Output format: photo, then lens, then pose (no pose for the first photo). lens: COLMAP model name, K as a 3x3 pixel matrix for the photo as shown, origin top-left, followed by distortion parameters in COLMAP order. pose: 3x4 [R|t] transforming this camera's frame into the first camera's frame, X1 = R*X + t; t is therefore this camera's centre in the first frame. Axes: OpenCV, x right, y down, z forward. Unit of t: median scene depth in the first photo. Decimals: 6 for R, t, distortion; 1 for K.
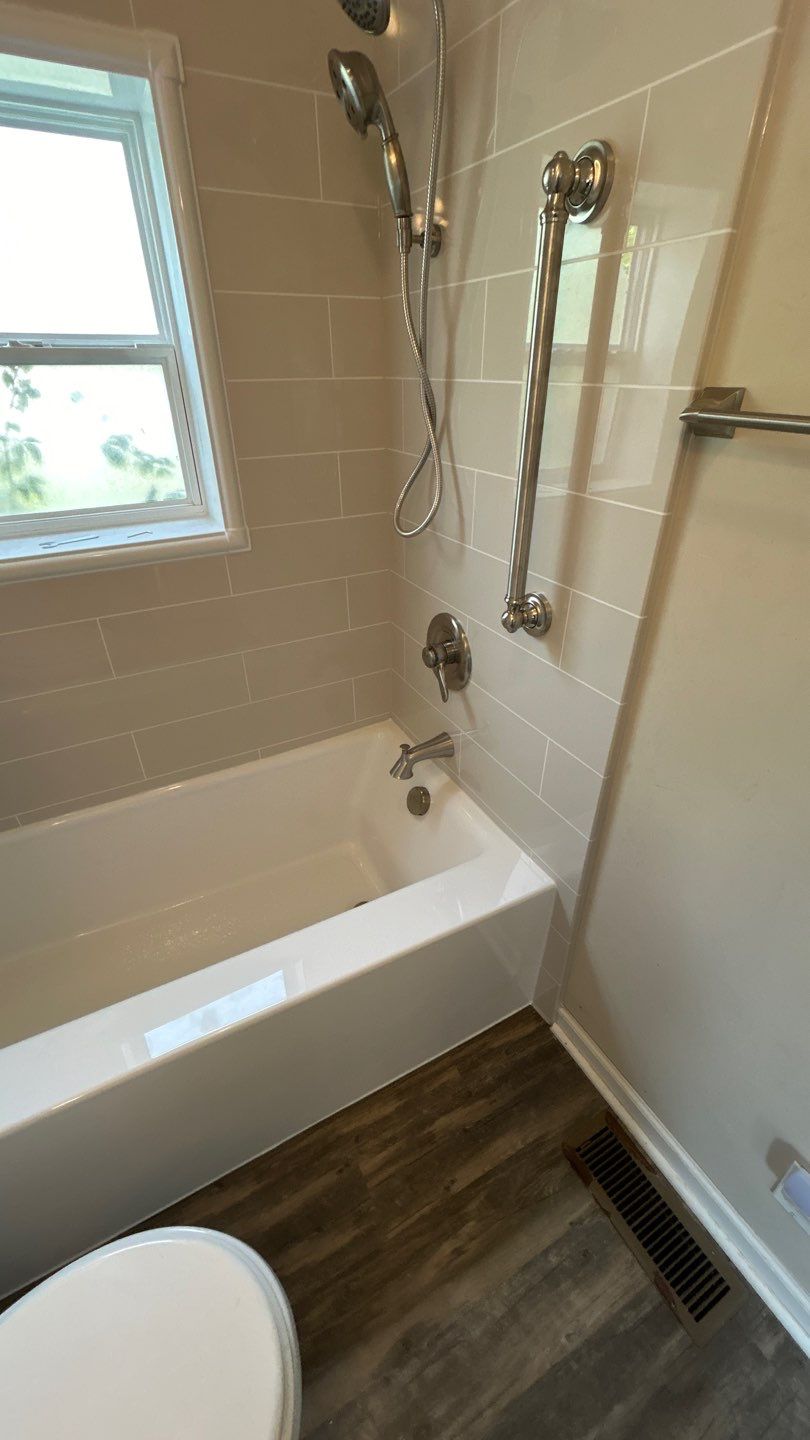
lens RADIAL K [[575.5, 0, 407.2], [0, 575.5, 717.3], [0, 0, 1]] dist [-0.000332, 0.000064]
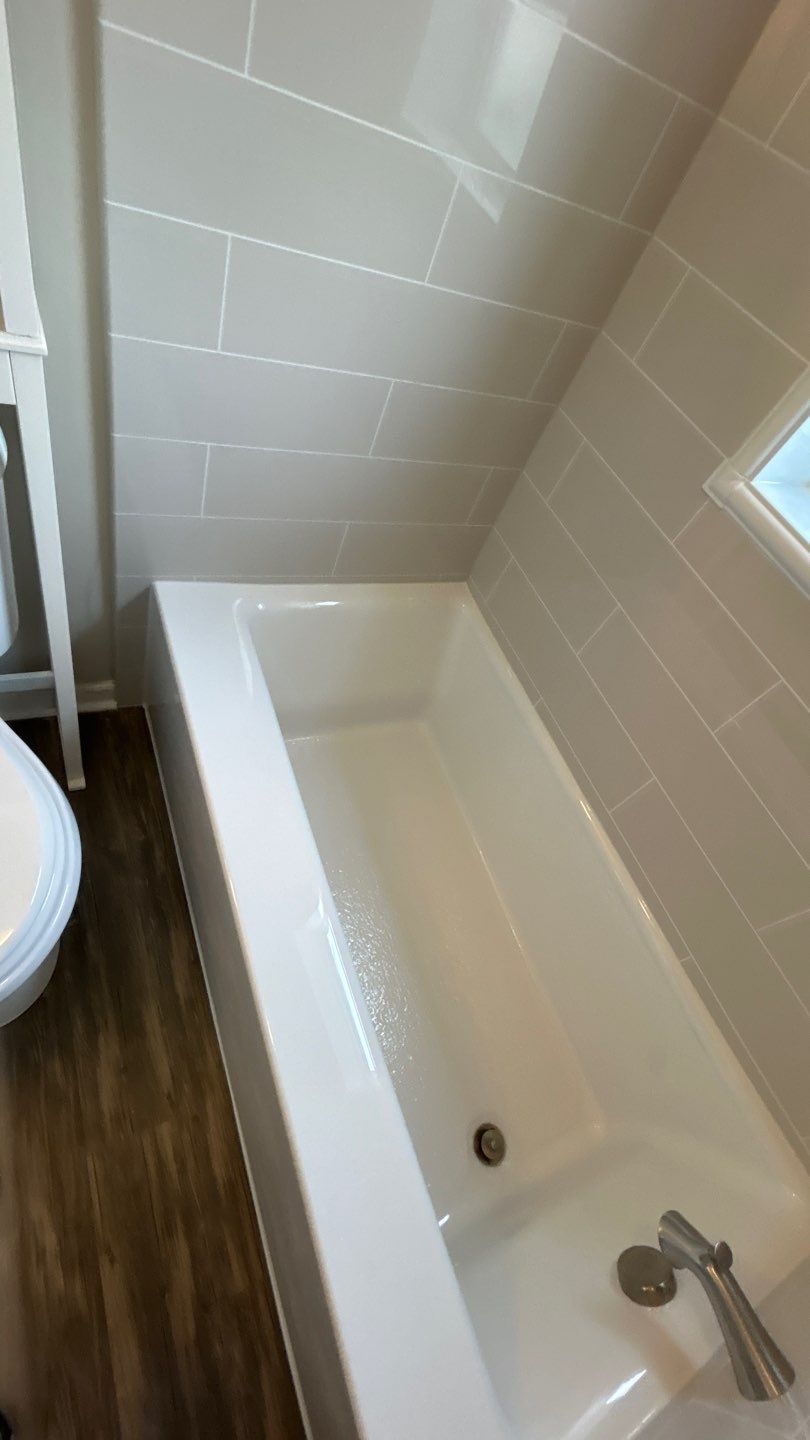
lens RADIAL K [[603.2, 0, 407.3], [0, 603.2, 719.1], [0, 0, 1]] dist [-0.000279, 0.000050]
pose [[-0.084361, 0.780560, -0.619362, -0.022060], [-0.775171, 0.339148, 0.533000, -0.205335], [0.626094, 0.525075, 0.576457, 0.356980]]
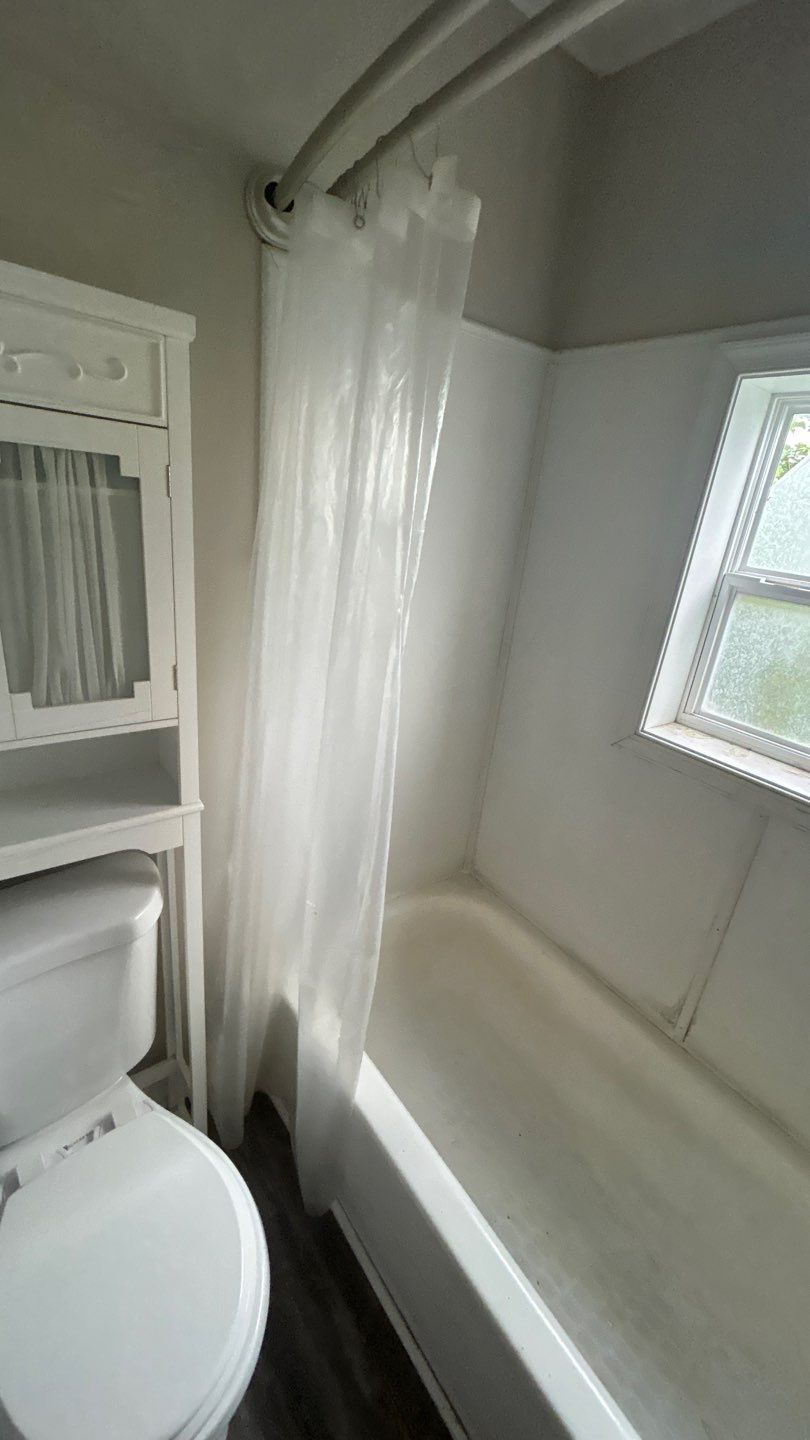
lens RADIAL K [[603.2, 0, 407.3], [0, 603.2, 719.1], [0, 0, 1]] dist [-0.000279, 0.000050]
pose [[0.171719, 0.381059, -0.908464, 0.195841], [-0.608202, 0.766445, 0.206525, -0.226588], [0.774986, 0.517065, 0.363374, 0.135276]]
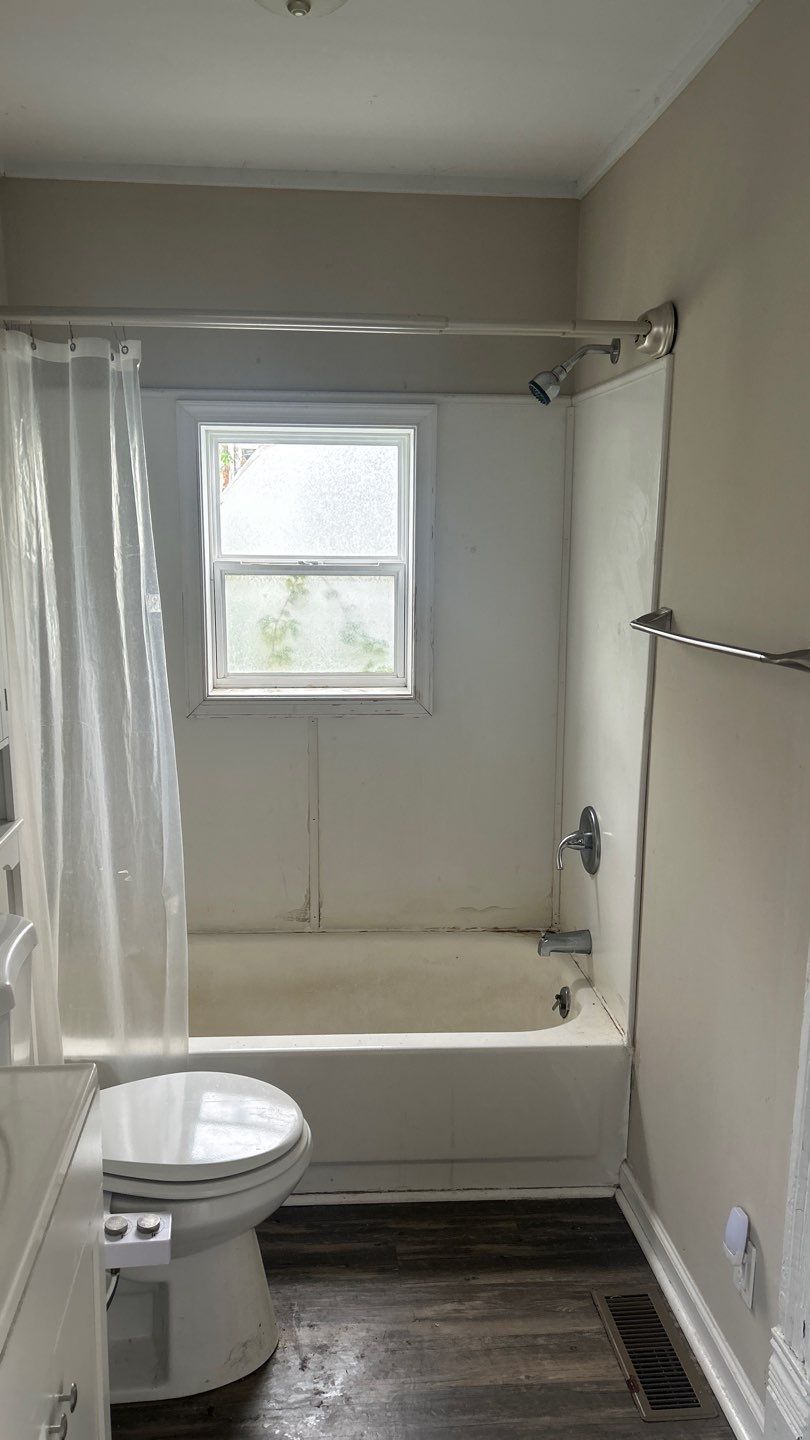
lens RADIAL K [[1064.0, 0, 420.6], [0, 1064.0, 725.2], [0, 0, 1]] dist [0.045044, -0.001164]
pose [[0.924911, 0.081575, -0.371330, 0.599885], [-0.209306, 0.924624, -0.318217, 0.498961], [0.317382, 0.372044, 0.872268, -1.048316]]
